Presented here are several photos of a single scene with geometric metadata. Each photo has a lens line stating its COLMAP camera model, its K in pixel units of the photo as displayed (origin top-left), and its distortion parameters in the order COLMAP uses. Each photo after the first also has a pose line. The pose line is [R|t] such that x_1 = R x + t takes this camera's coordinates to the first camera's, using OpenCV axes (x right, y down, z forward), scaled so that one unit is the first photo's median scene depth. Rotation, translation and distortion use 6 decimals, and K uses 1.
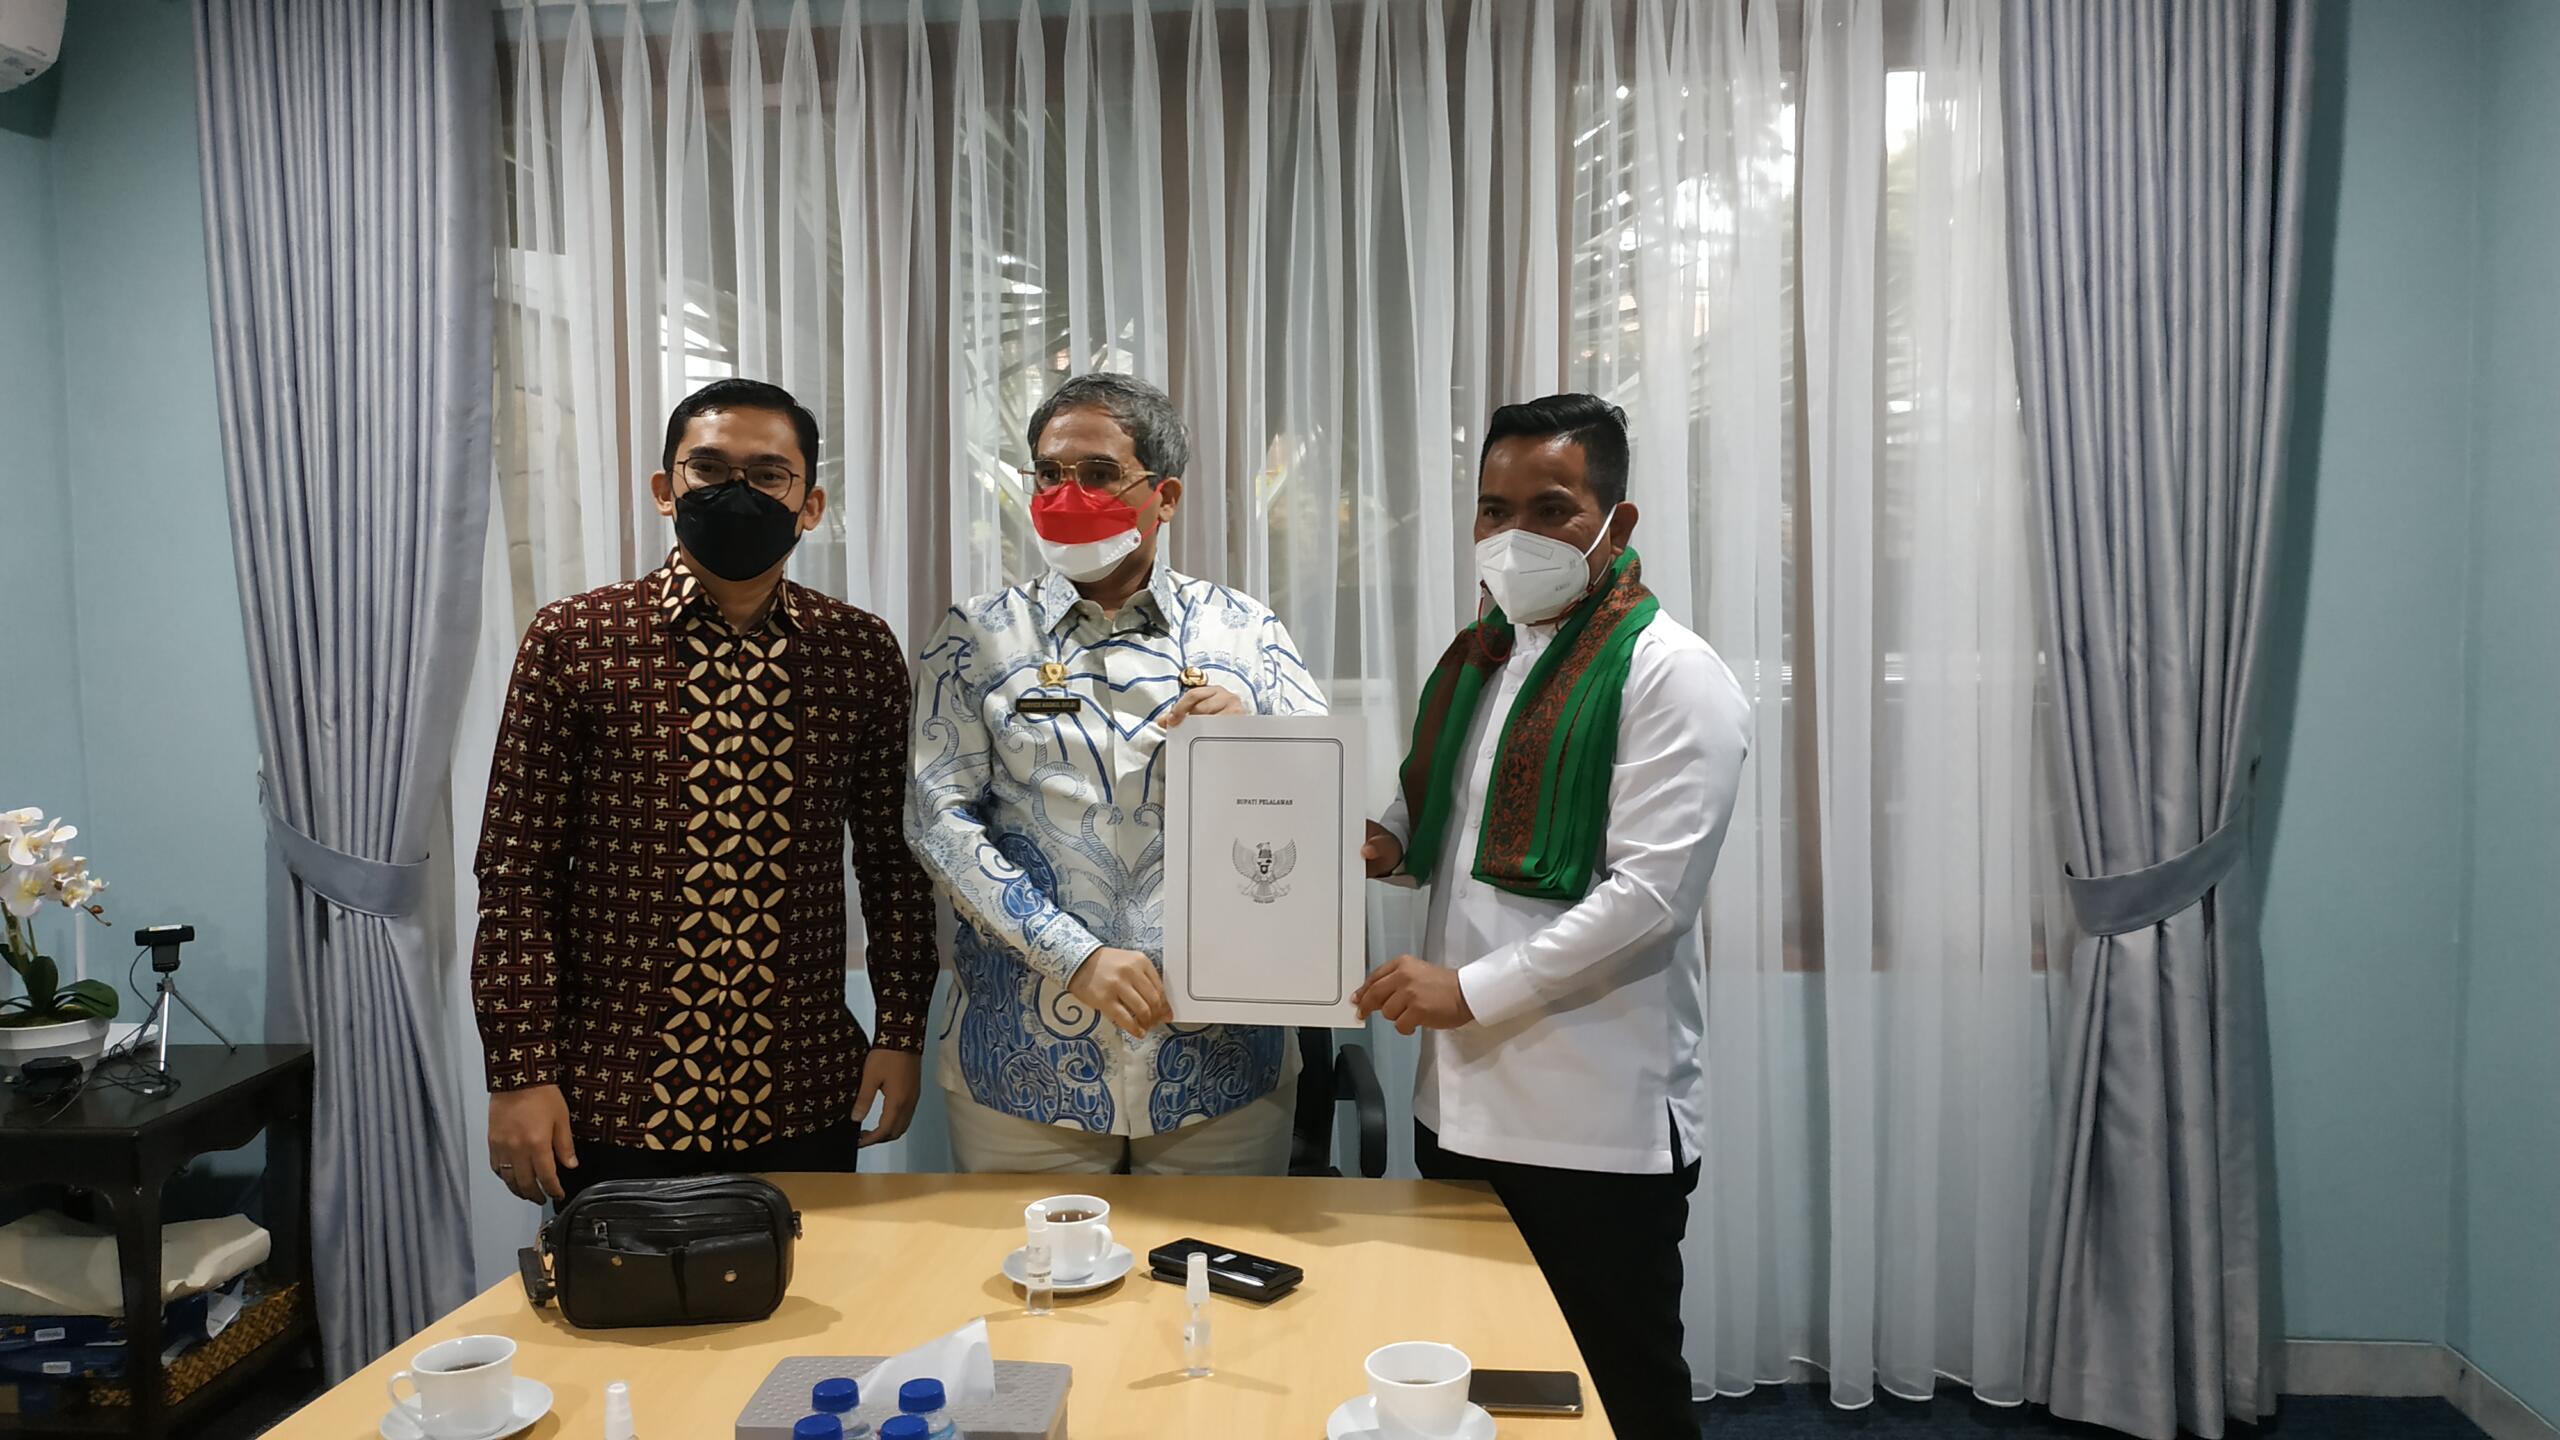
lens RADIAL K [[1868.3, 0, 1283.1], [0, 1868.3, 708.4], [0, 0, 1]] dist [0.006952, -0.016849]
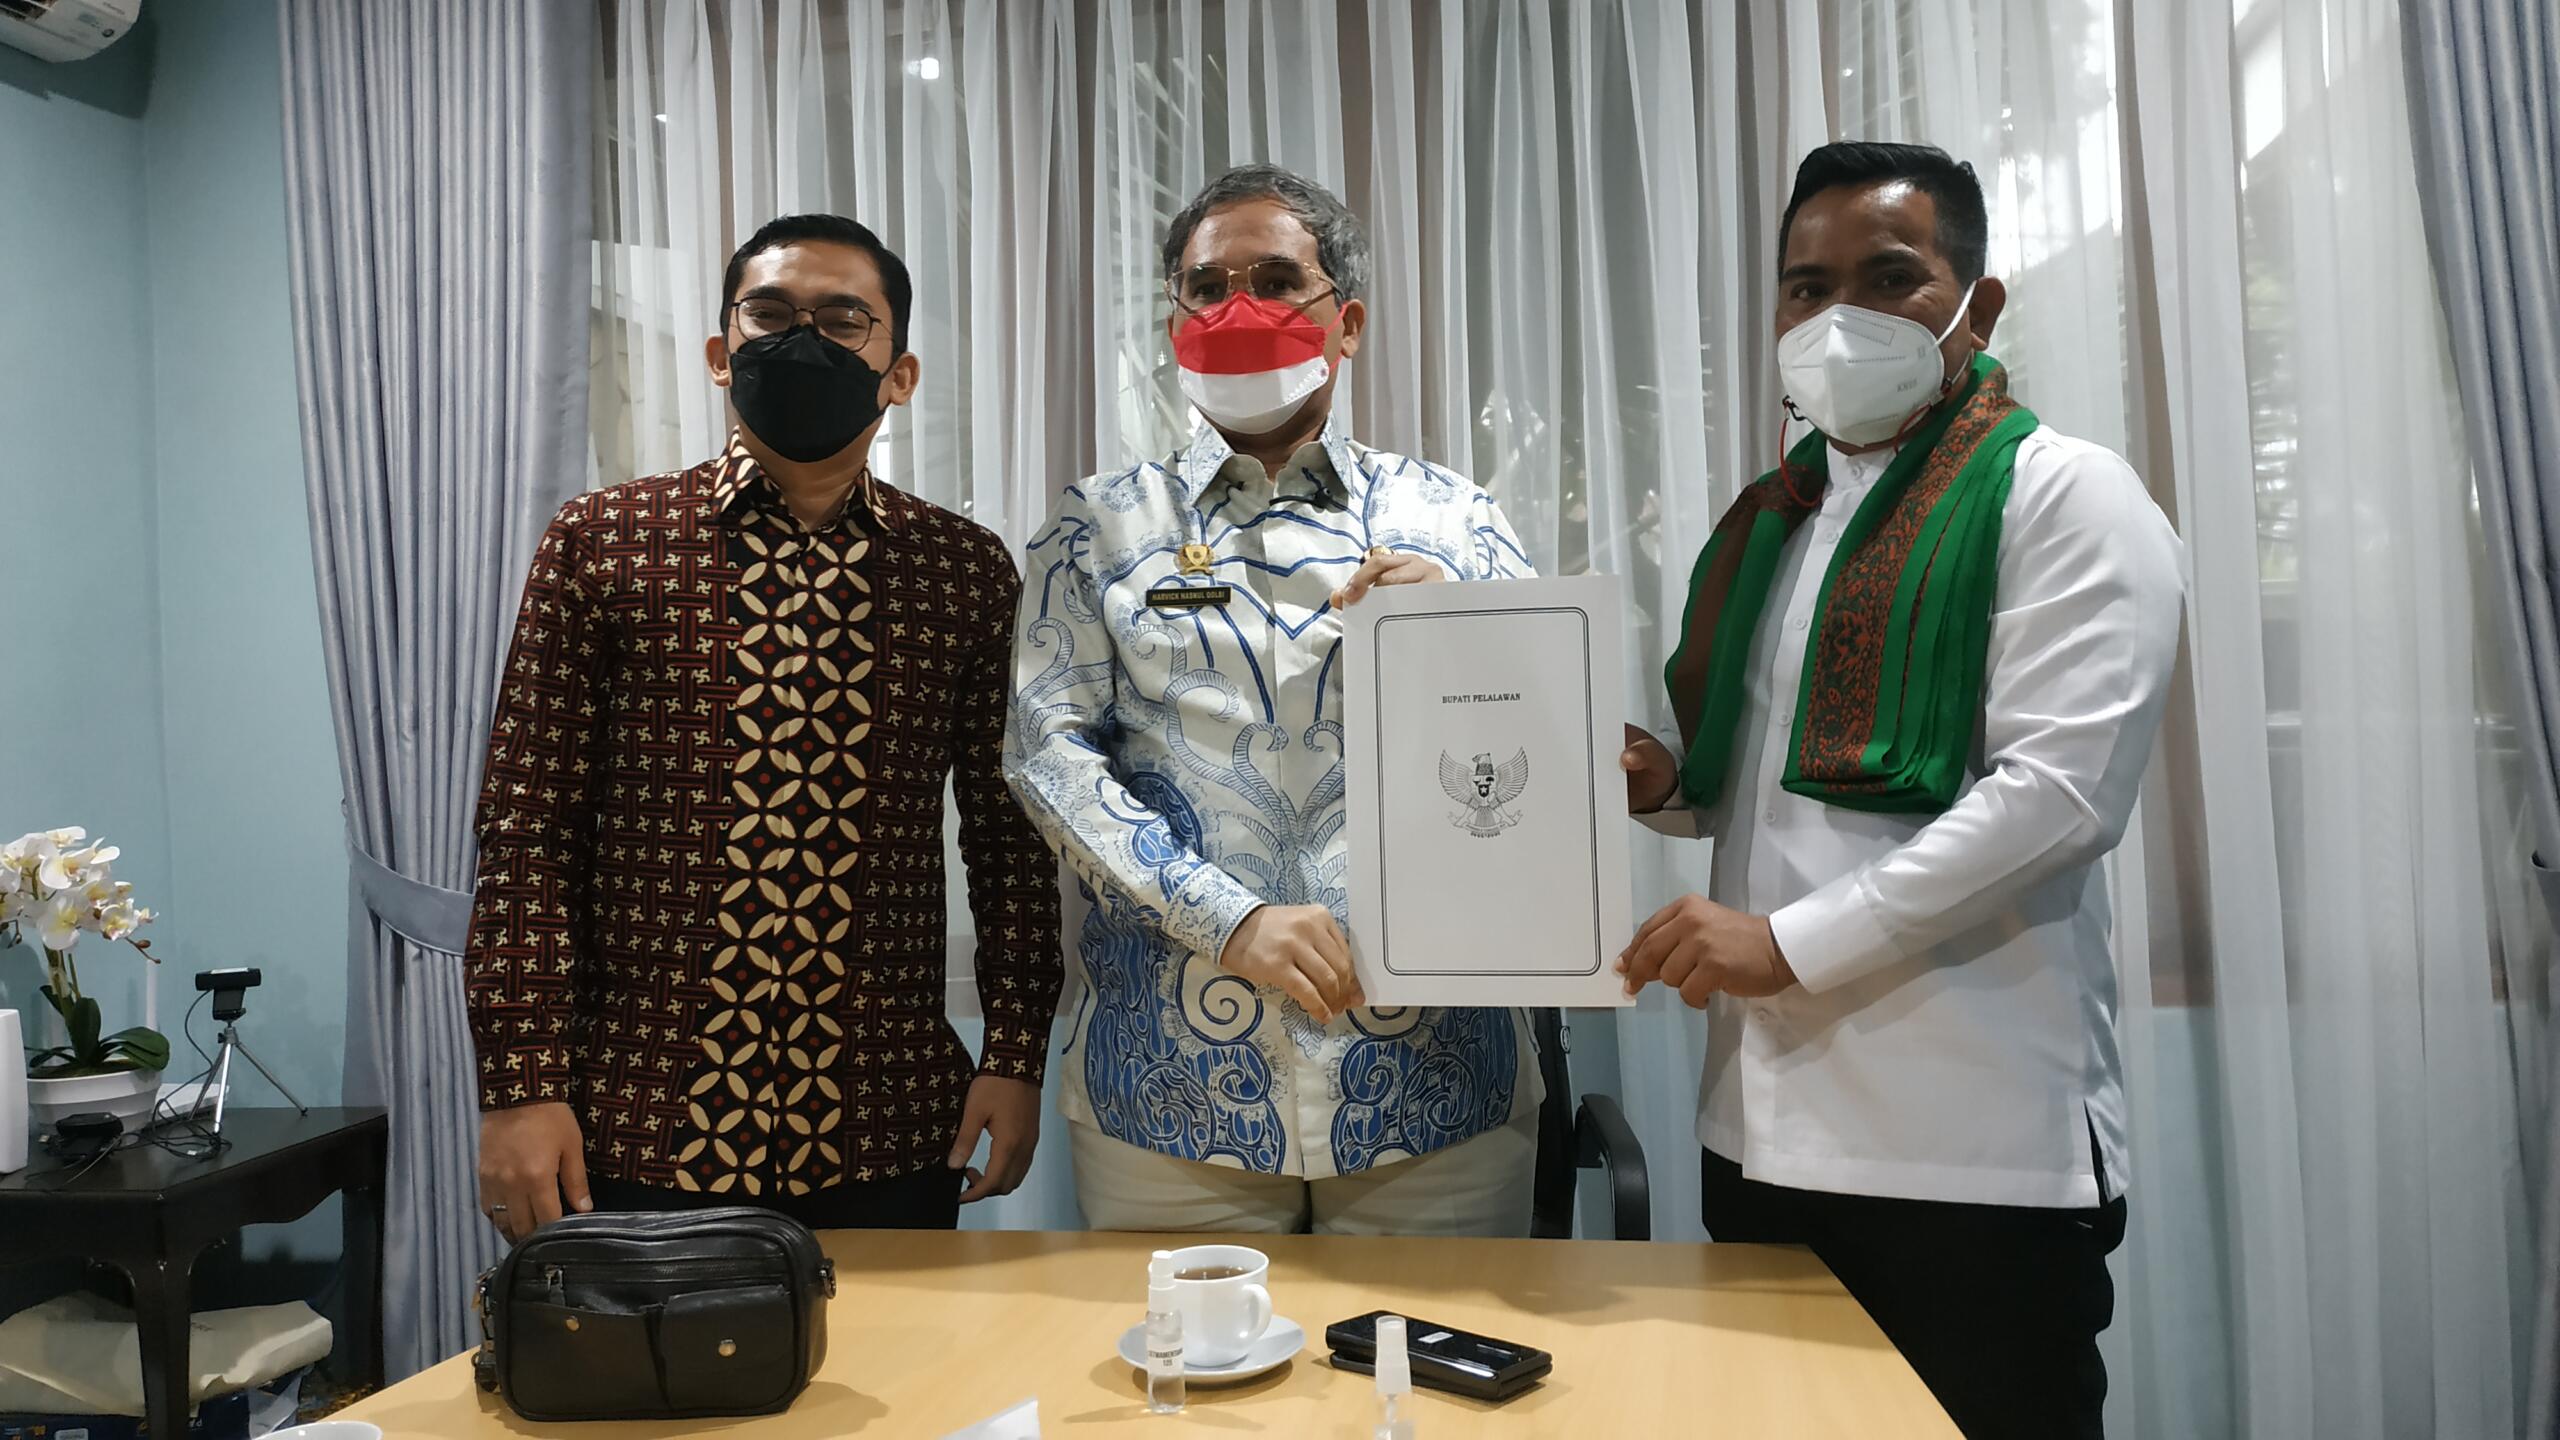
lens RADIAL K [[1868.3, 0, 1269.4], [0, 1868.3, 723.0], [0, 0, 1]] dist [0.006952, -0.016849]
pose [[0.993089, -0.022010, -0.115285, -0.007217], [0.014057, 0.997493, -0.069353, 0.095955], [0.116522, 0.067253, 0.990908, 0.241912]]
